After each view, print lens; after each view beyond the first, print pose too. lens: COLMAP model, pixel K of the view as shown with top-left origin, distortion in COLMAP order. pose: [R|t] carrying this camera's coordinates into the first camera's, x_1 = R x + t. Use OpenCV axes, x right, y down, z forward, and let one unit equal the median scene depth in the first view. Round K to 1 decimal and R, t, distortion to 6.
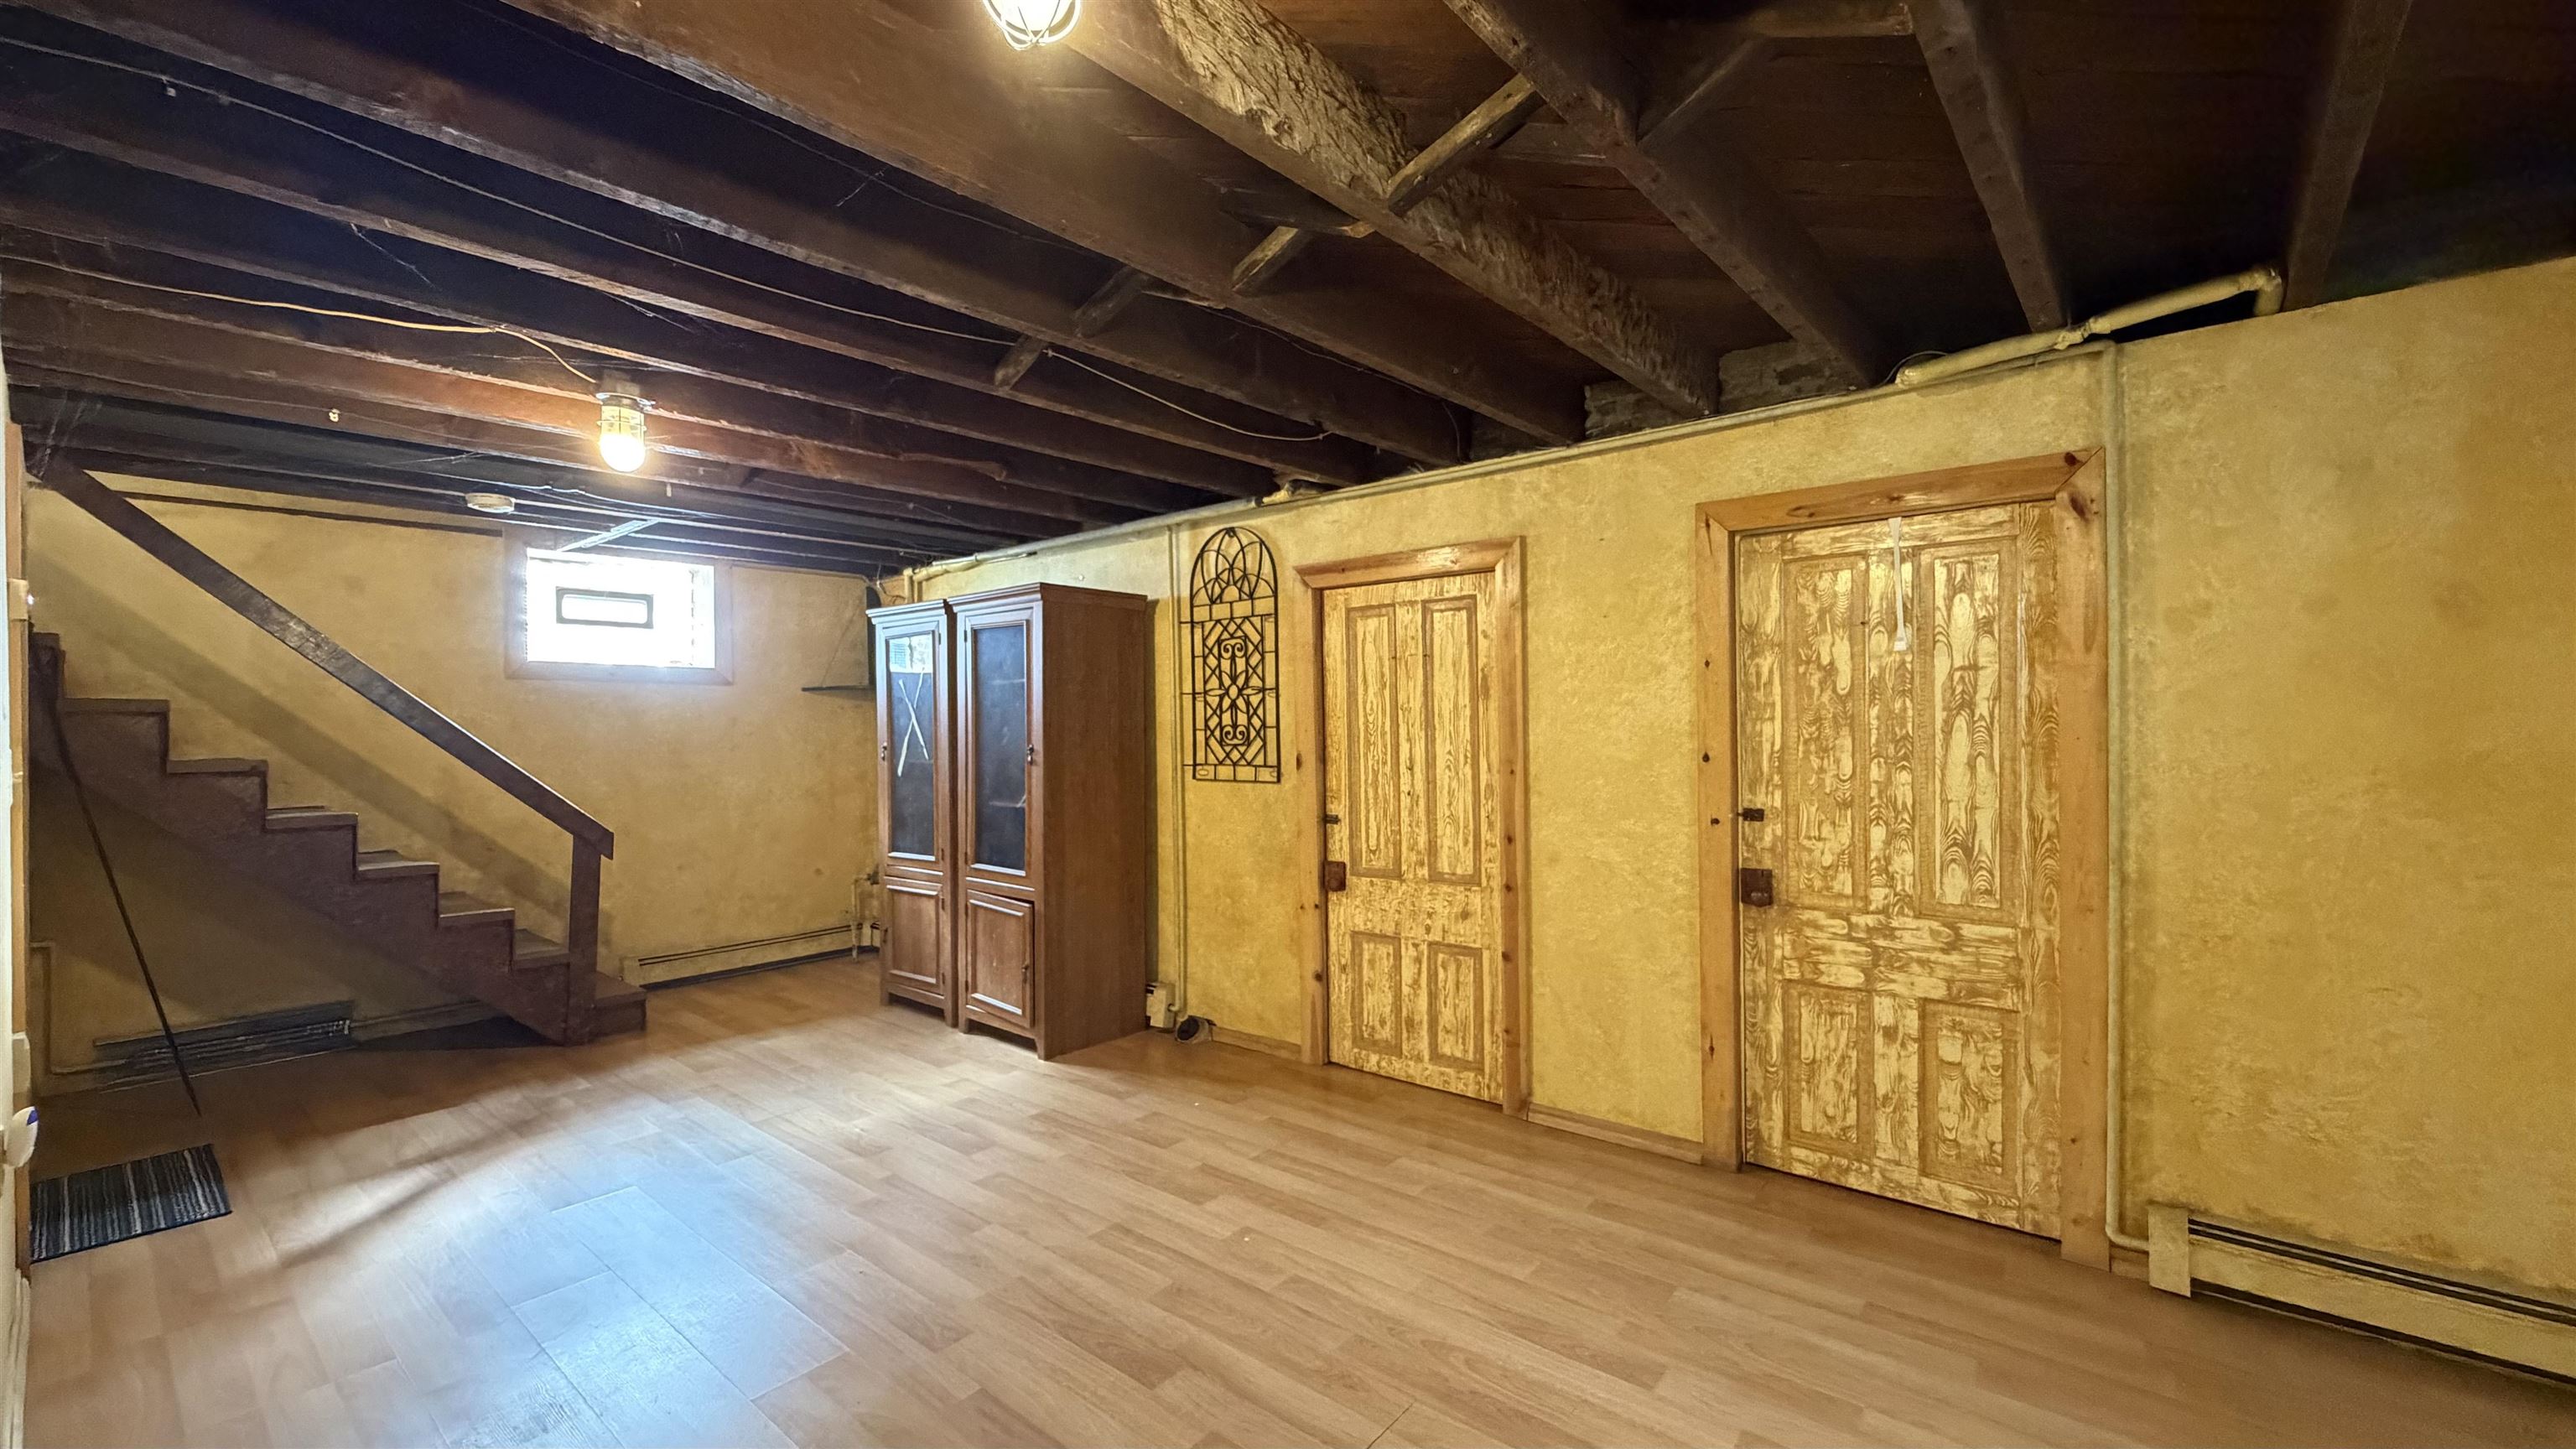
lens RADIAL K [[1029.5, 0, 1280.8], [0, 1029.5, 726.1], [0, 0, 1]] dist [0.000474, -0.000133]
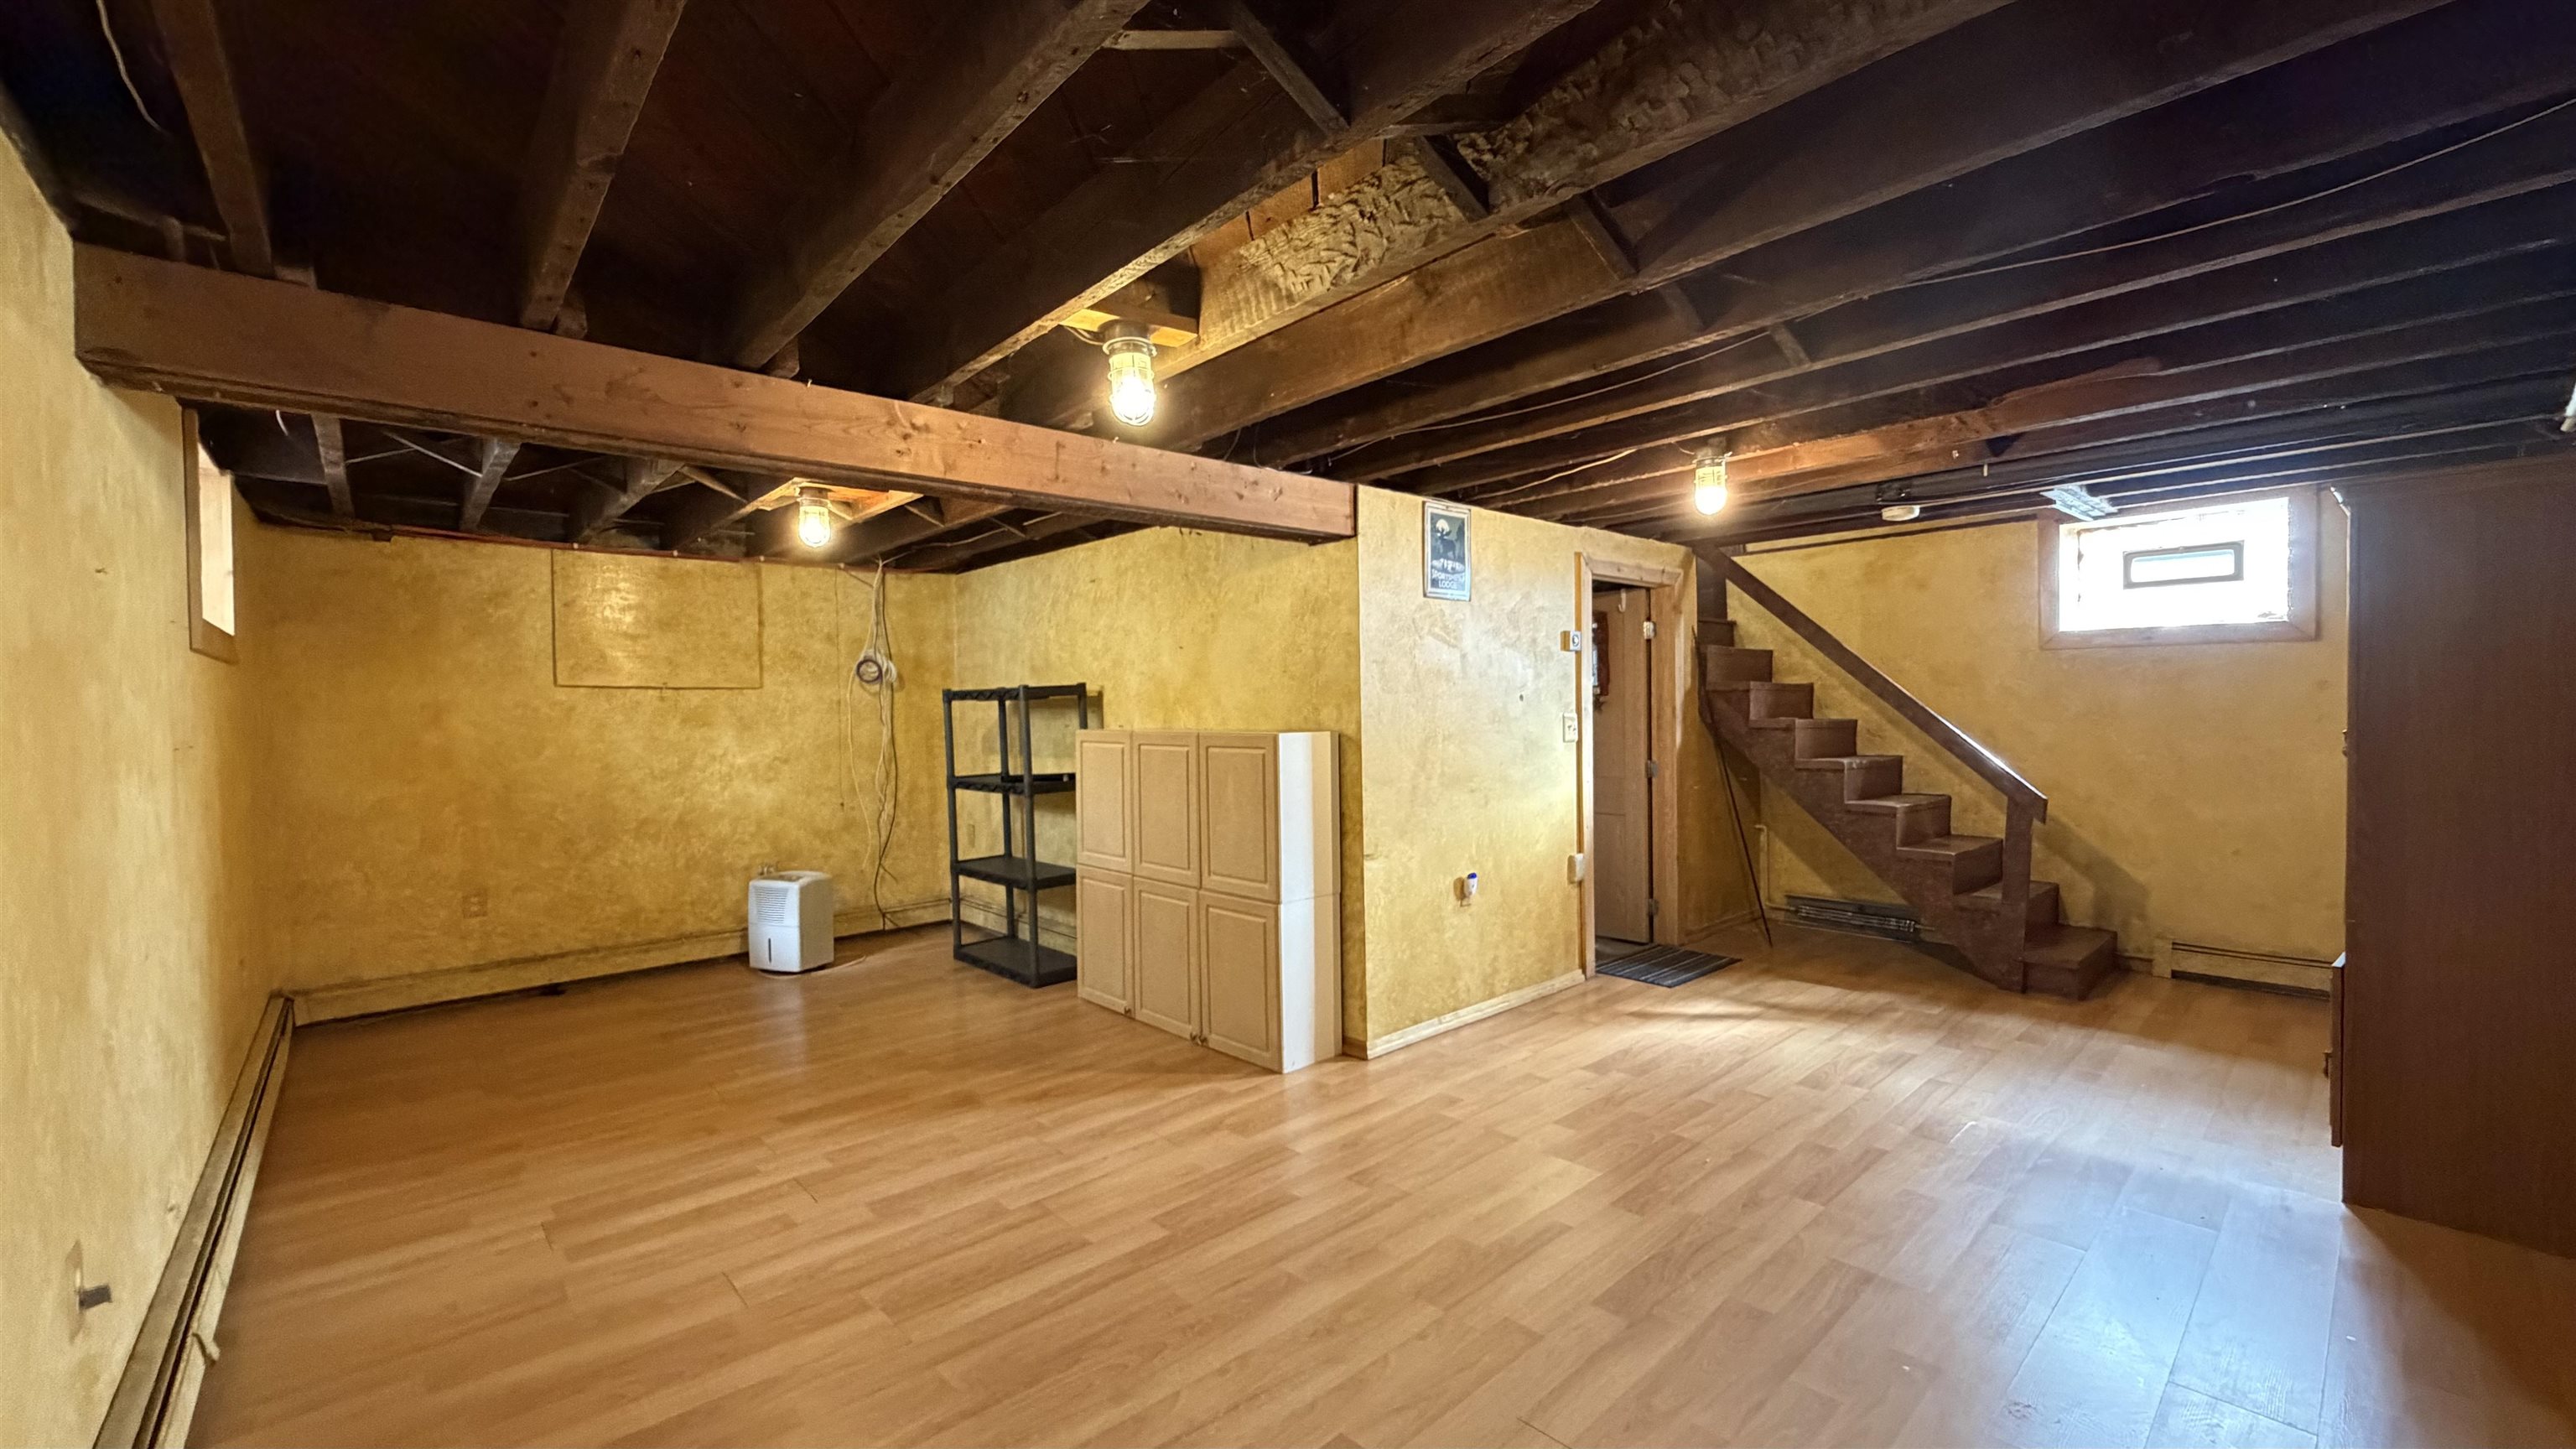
lens RADIAL K [[1029.5, 0, 1281.0], [0, 1029.5, 724.7], [0, 0, 1]] dist [0.000474, -0.000133]
pose [[-0.134129, 0.030445, -0.990496, 0.560431], [0.017923, 0.999439, 0.028293, -0.015655], [0.990802, -0.013958, -0.134599, 0.453345]]
